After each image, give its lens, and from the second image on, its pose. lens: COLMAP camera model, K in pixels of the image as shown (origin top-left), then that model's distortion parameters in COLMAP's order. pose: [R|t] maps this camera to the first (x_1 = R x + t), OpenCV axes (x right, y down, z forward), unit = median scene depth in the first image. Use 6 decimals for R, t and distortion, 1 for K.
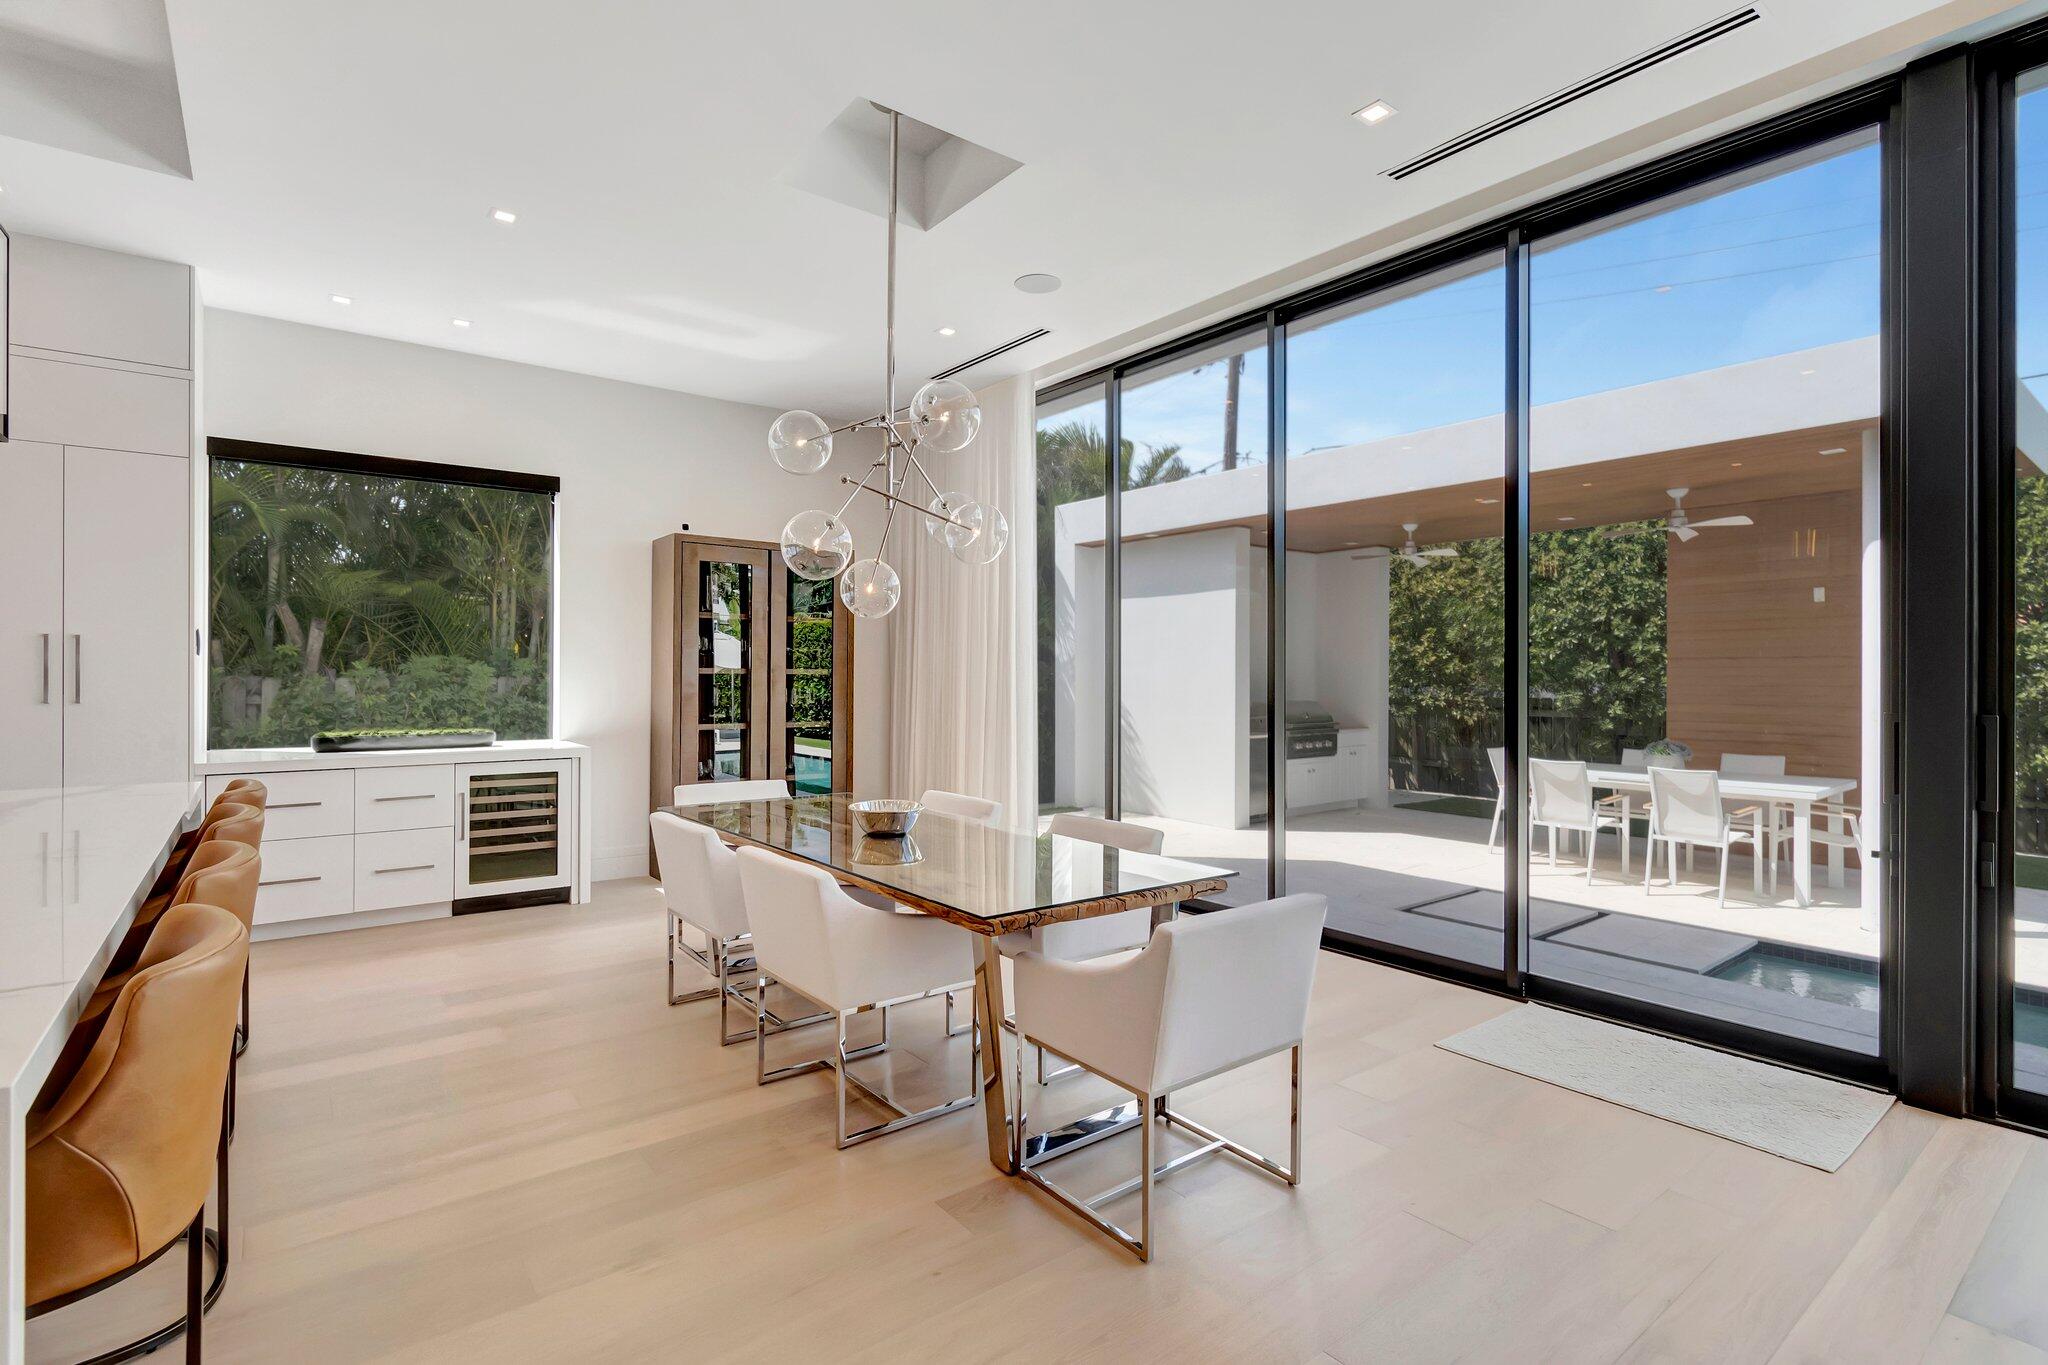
lens RADIAL K [[966.5, 0, 1011.3], [0, 966.5, 671.2], [0, 0, 1]] dist [-0.000078, -0.002691]
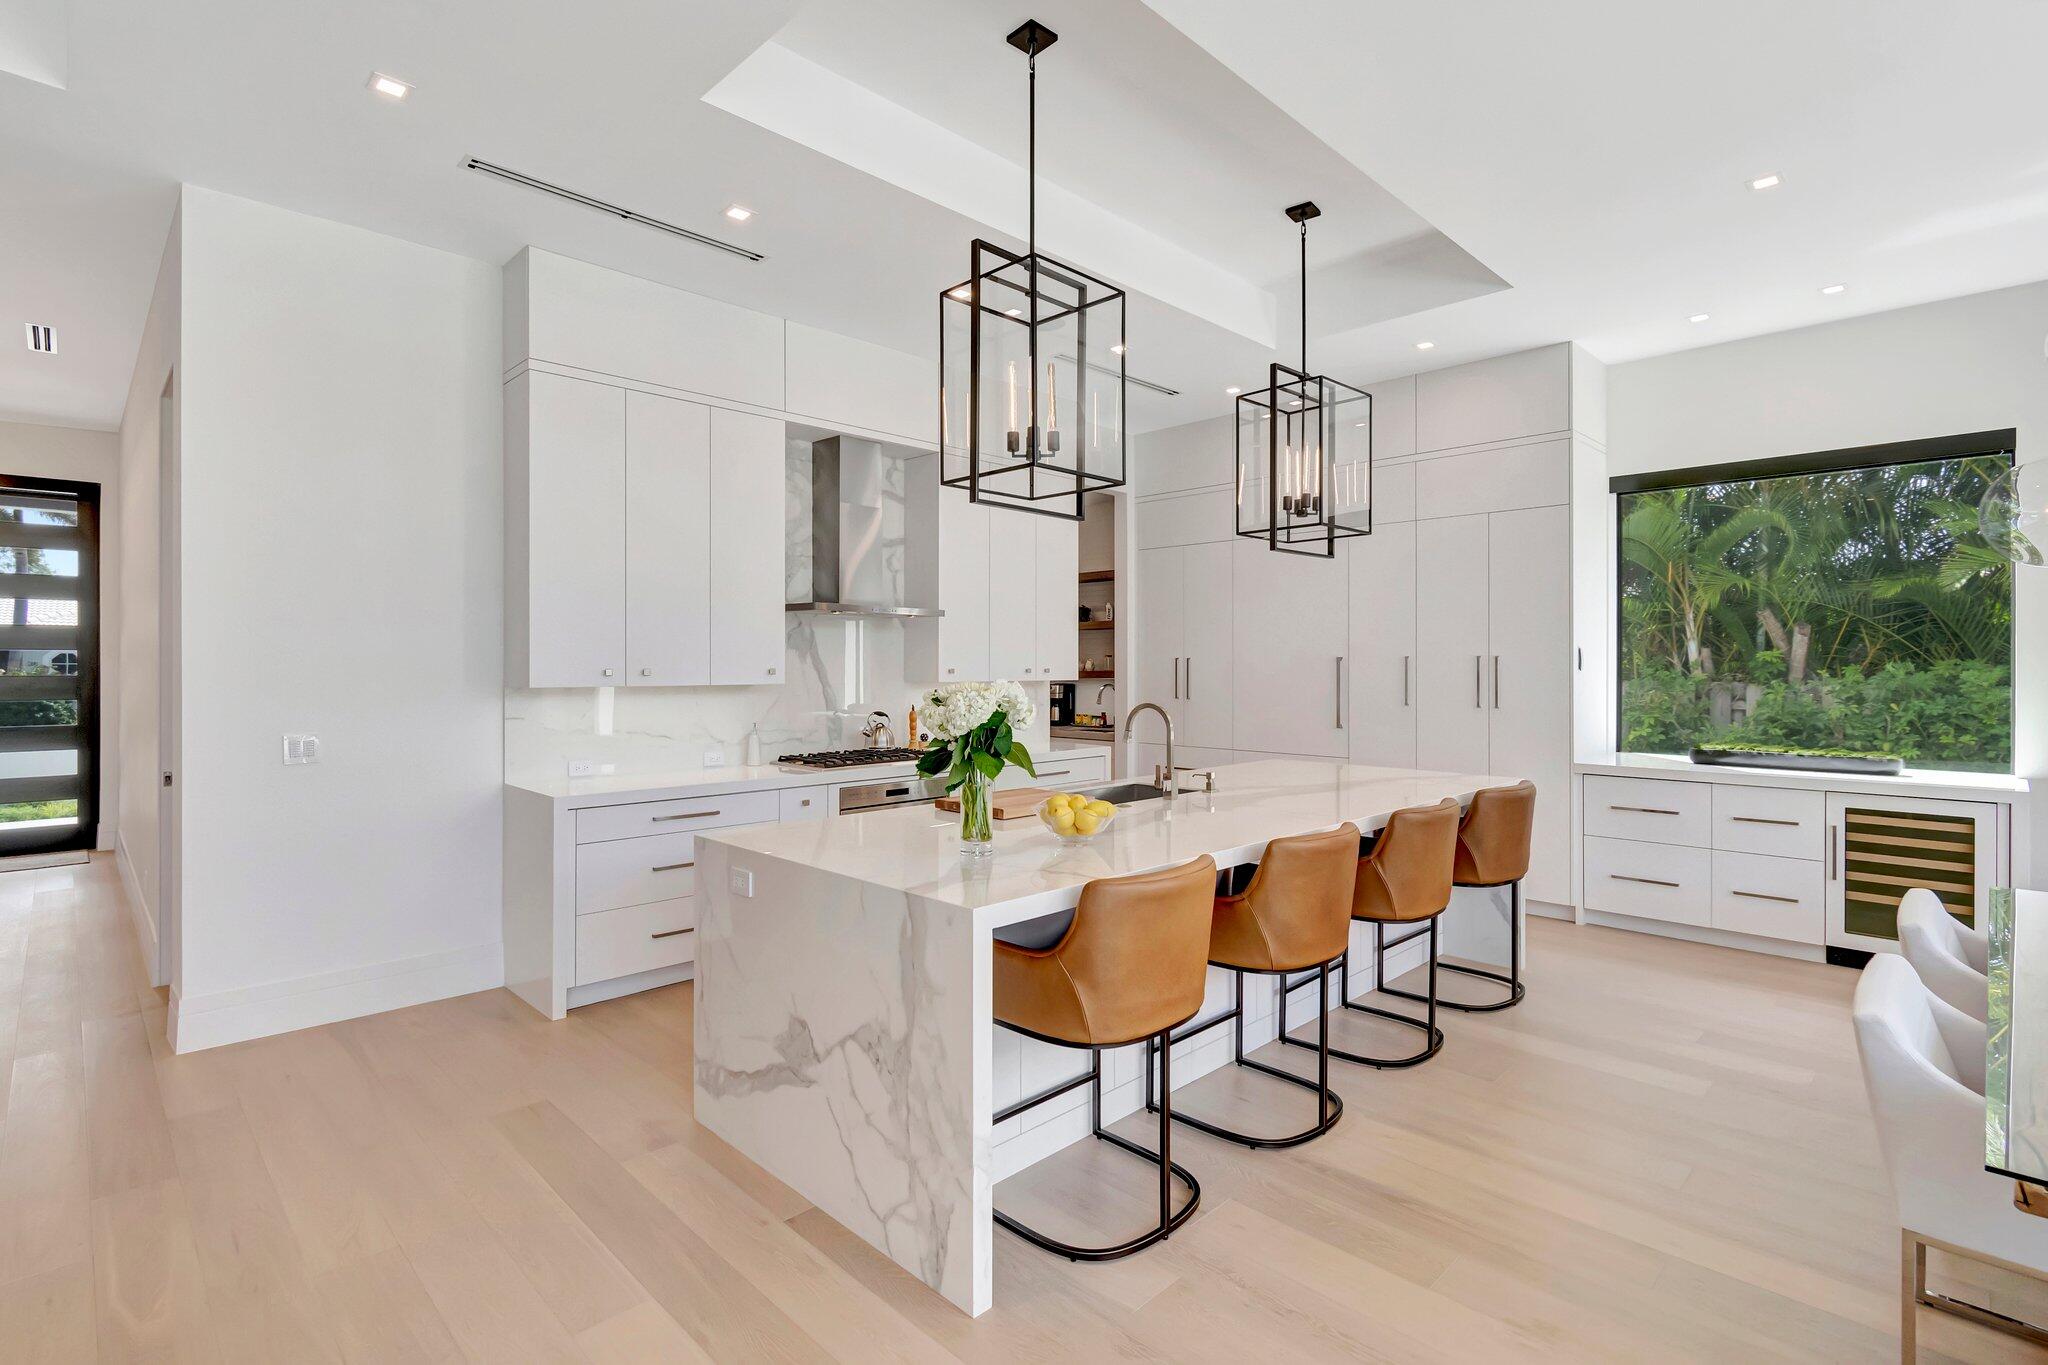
lens RADIAL K [[966.5, 0, 1024.5], [0, 966.5, 664.2], [0, 0, 1]] dist [-0.000078, -0.002691]
pose [[0.129256, -0.004597, -0.991601, 0.160633], [0.003382, 0.999985, -0.004195, -0.014734], [0.991605, -0.002812, 0.129270, 0.124368]]
